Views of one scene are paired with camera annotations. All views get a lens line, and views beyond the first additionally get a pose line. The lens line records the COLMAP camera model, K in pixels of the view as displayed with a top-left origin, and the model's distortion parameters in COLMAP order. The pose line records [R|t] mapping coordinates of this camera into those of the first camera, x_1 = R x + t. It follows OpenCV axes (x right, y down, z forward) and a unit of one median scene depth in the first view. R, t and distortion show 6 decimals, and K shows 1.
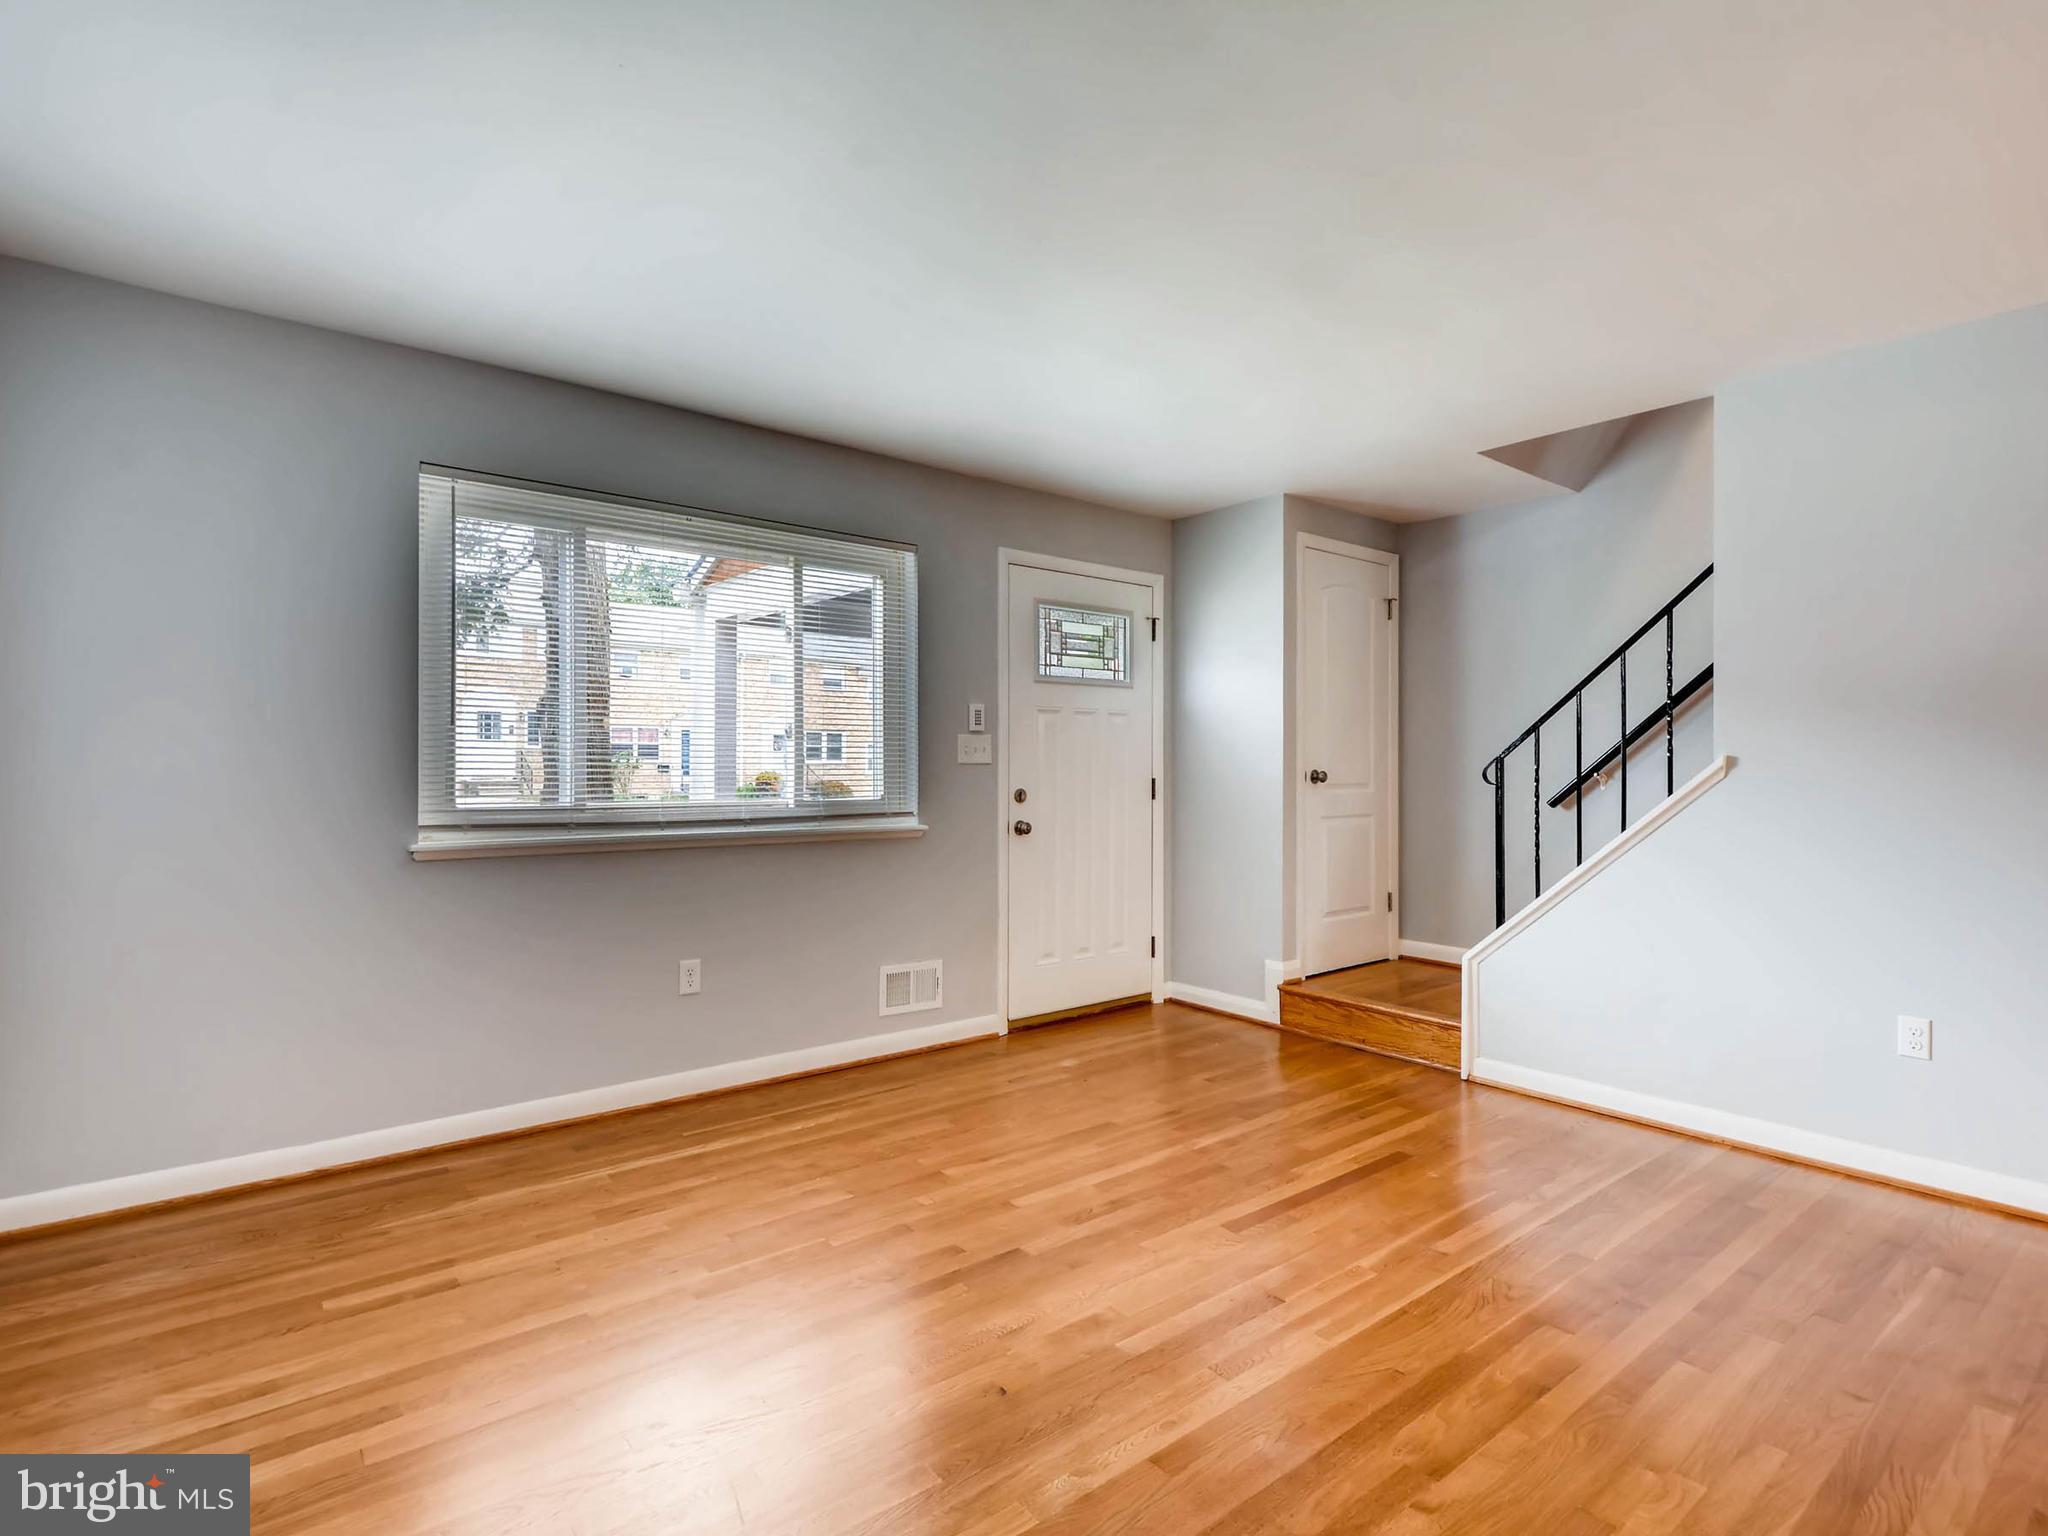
lens RADIAL K [[1021.8, 0, 1041.1], [0, 1021.8, 775.8], [0, 0, 1]] dist [0.020058, -0.015185]
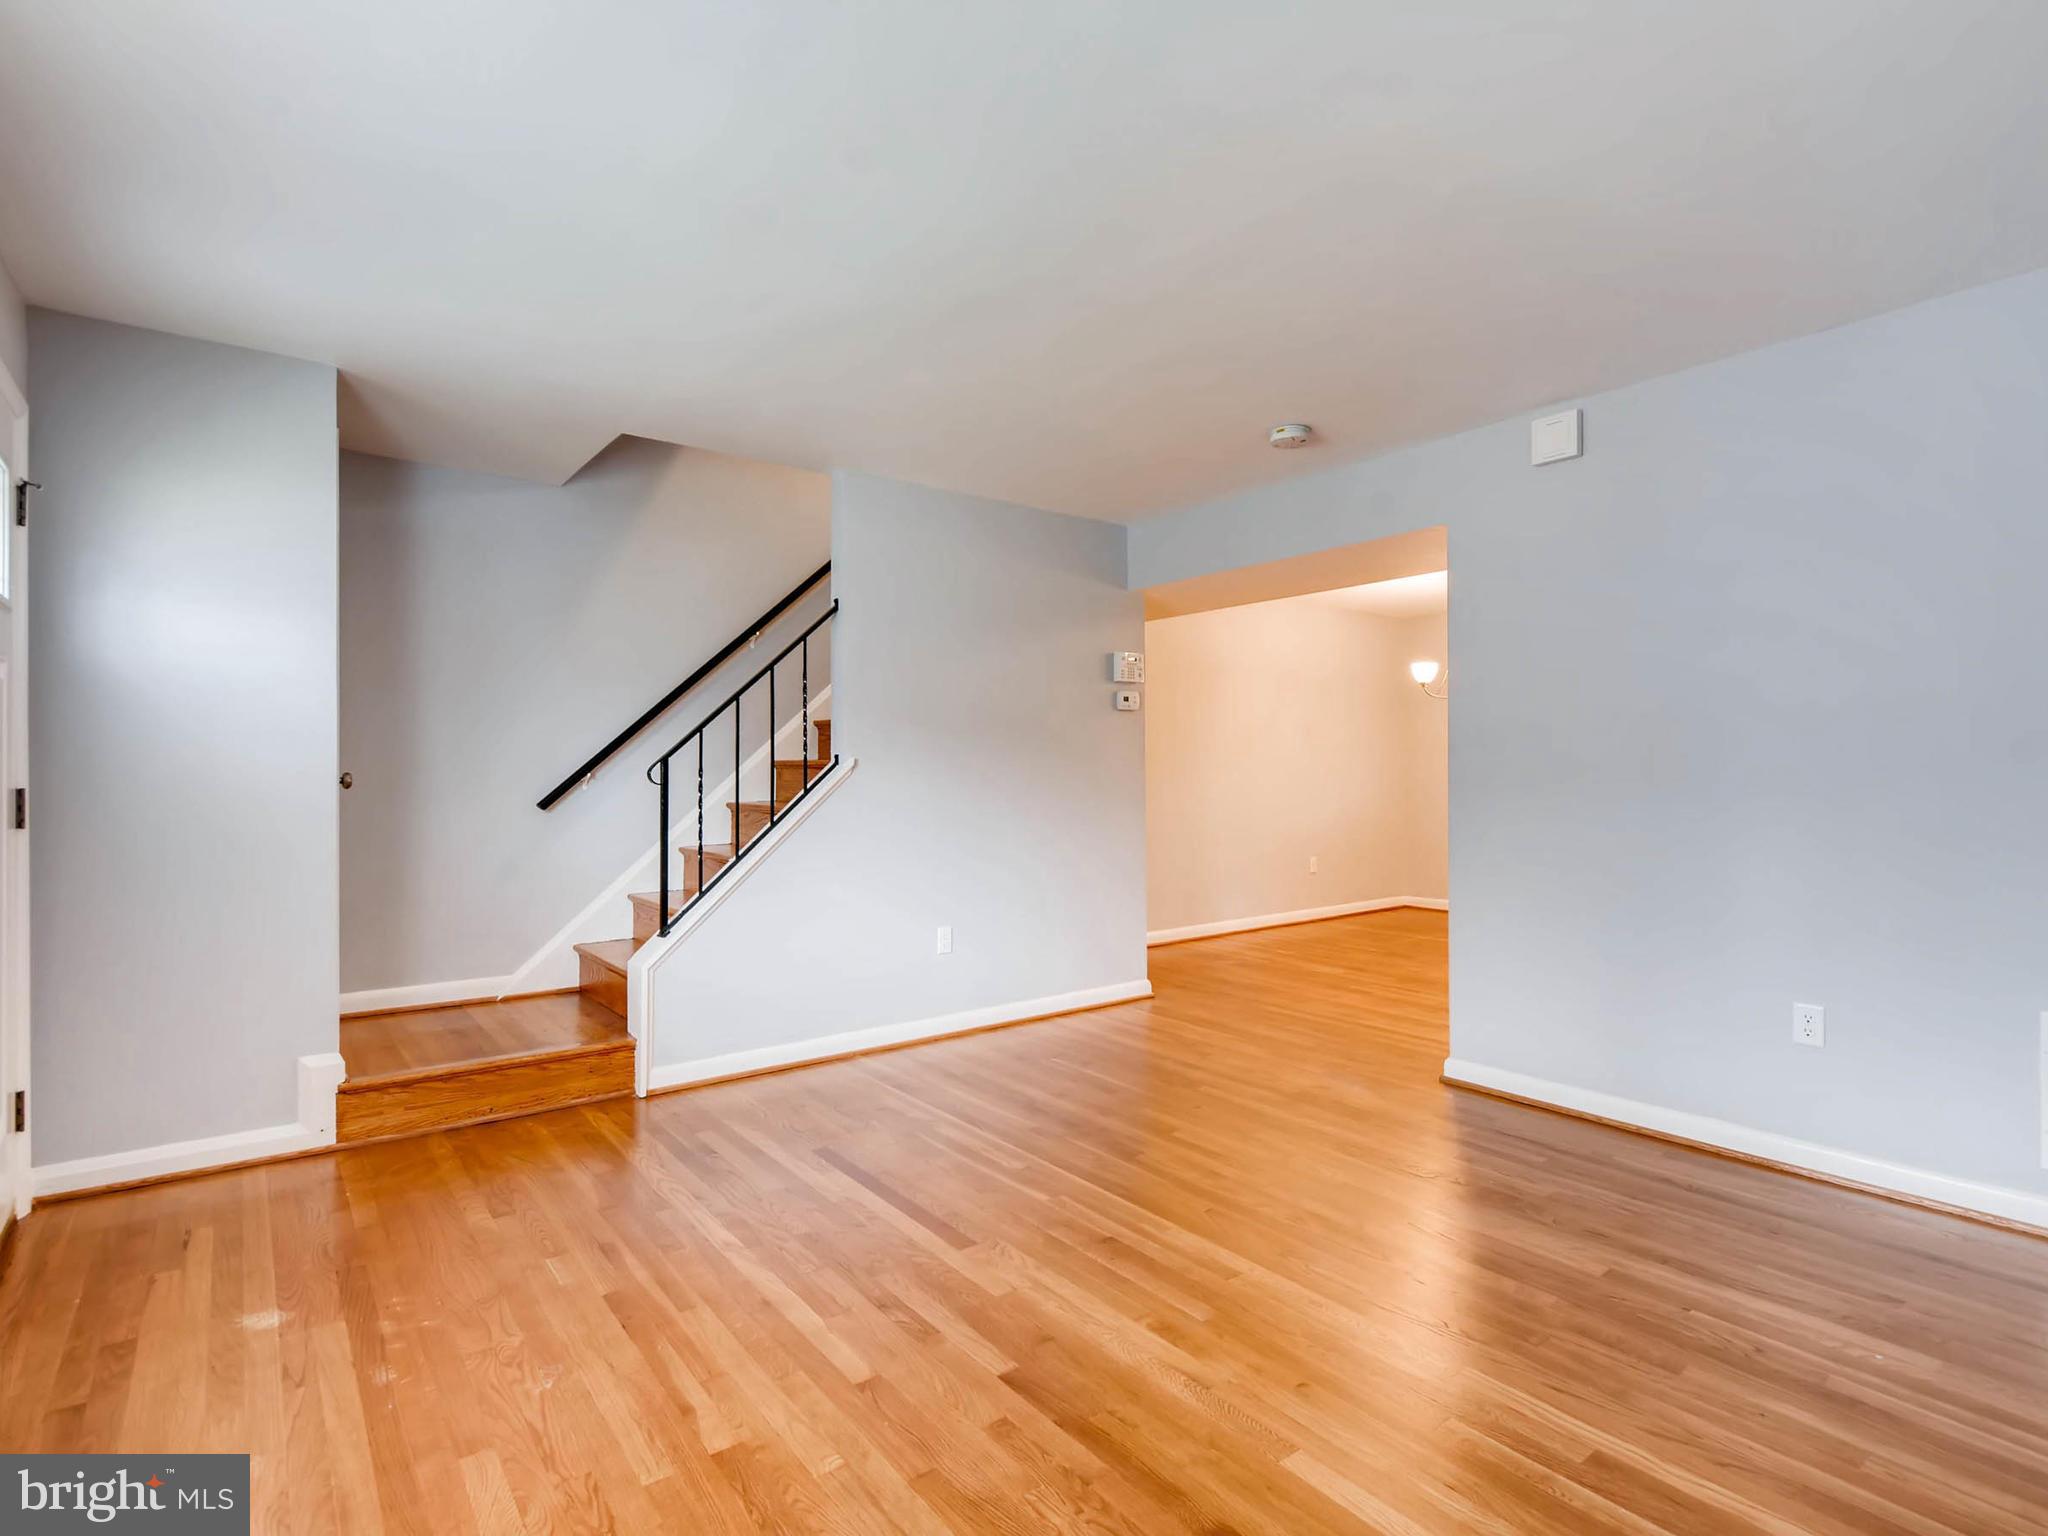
lens RADIAL K [[1021.8, 0, 1041.1], [0, 1021.8, 775.8], [0, 0, 1]] dist [0.020058, -0.015185]
pose [[0.030450, -0.010038, 0.999486, -0.515919], [0.008908, 0.999913, 0.009771, -0.006374], [-0.999497, 0.008606, 0.030537, 0.598105]]
